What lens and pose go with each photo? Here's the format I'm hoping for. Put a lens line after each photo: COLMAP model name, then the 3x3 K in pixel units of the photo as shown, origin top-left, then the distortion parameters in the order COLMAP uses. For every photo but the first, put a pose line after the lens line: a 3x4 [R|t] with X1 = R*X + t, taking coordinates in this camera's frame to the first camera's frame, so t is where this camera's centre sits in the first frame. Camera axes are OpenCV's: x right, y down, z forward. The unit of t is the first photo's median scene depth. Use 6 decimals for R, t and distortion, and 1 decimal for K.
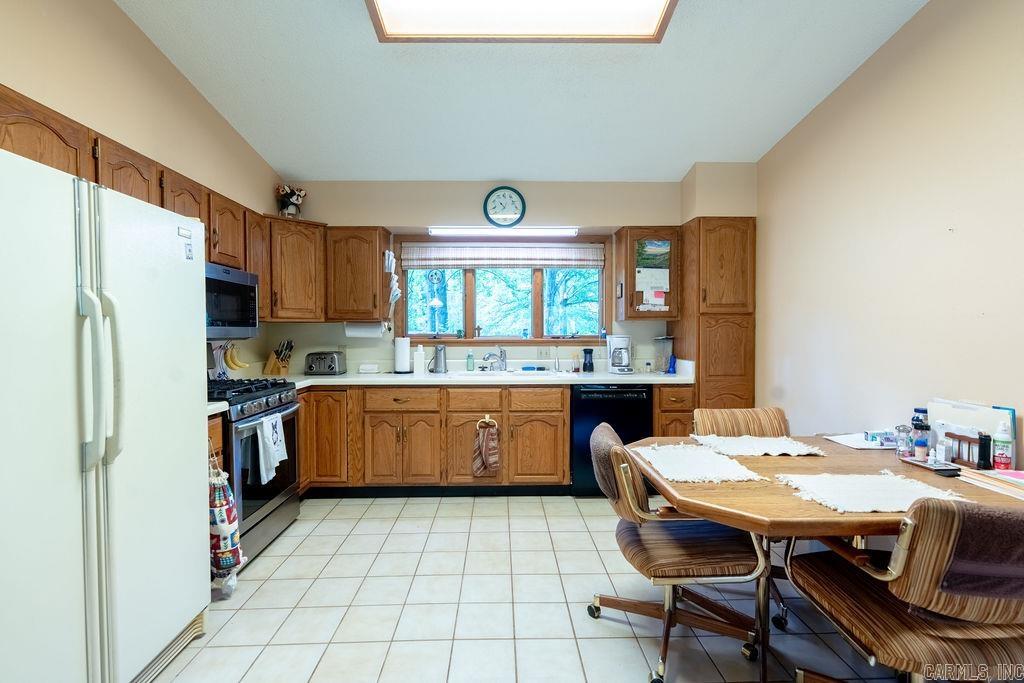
lens RADIAL K [[461.1, 0, 509.3], [0, 461.1, 340.8], [0, 0, 1]] dist [-0.004122, 0.000380]
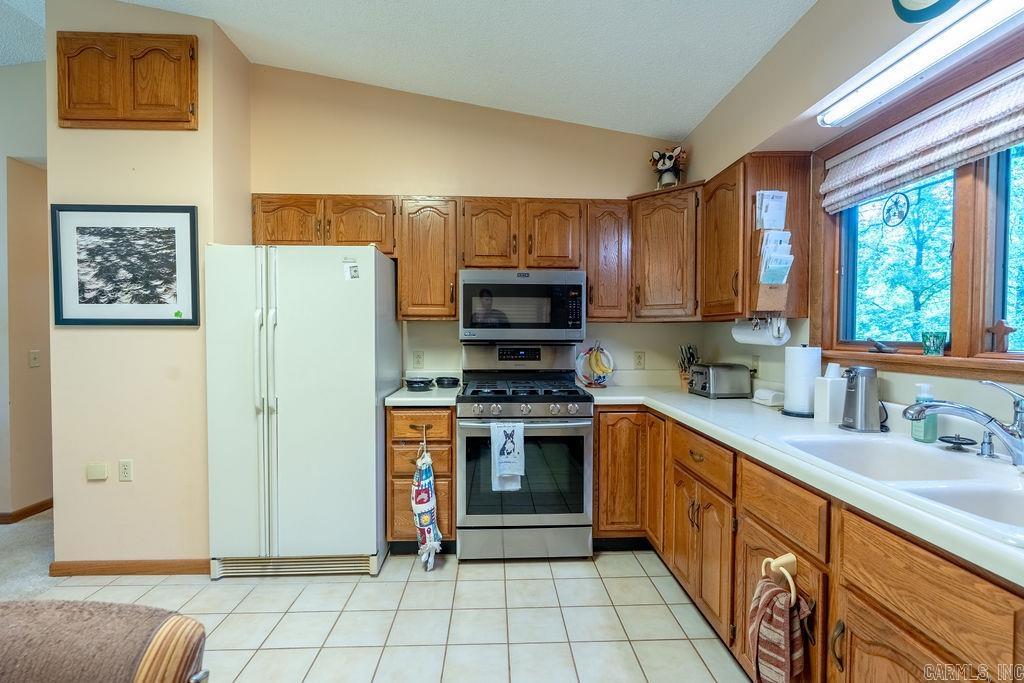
lens RADIAL K [[461.1, 0, 510.6], [0, 461.1, 340.4], [0, 0, 1]] dist [-0.004122, 0.000380]
pose [[0.012050, 0.021219, -0.999702, 0.301427], [-0.021909, 0.999540, 0.020951, -0.018900], [0.999687, 0.021650, 0.012509, 0.700997]]
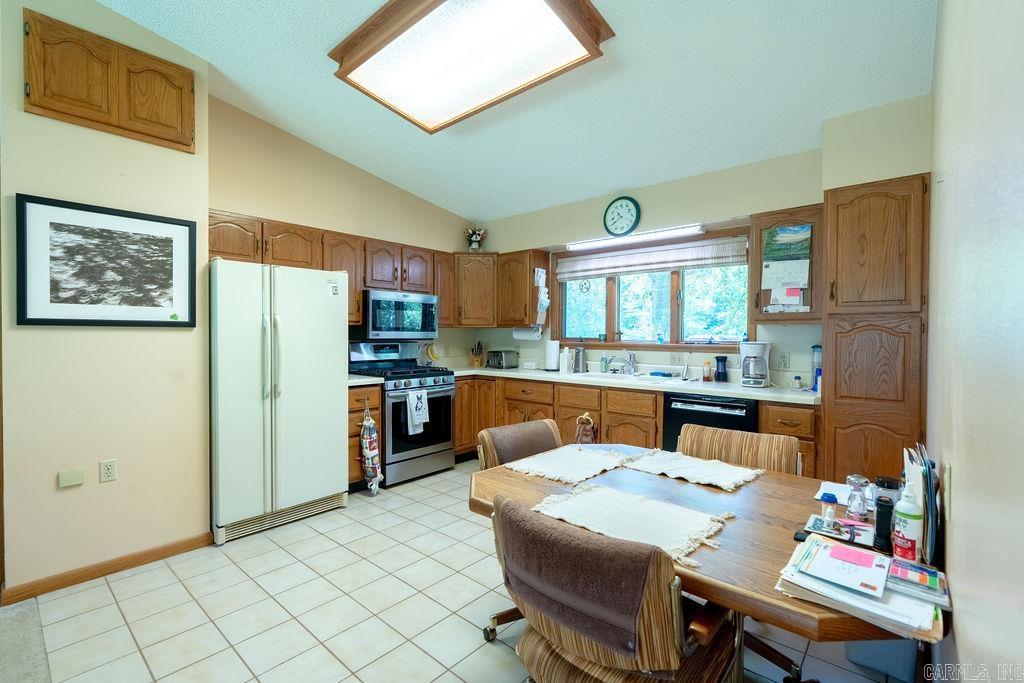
lens RADIAL K [[461.1, 0, 504.7], [0, 461.1, 338.5], [0, 0, 1]] dist [-0.004122, 0.000380]
pose [[0.729981, 0.012360, -0.683355, 0.508240], [-0.019952, 0.999796, -0.003229, -0.006231], [0.683176, 0.015992, 0.730079, 0.064632]]
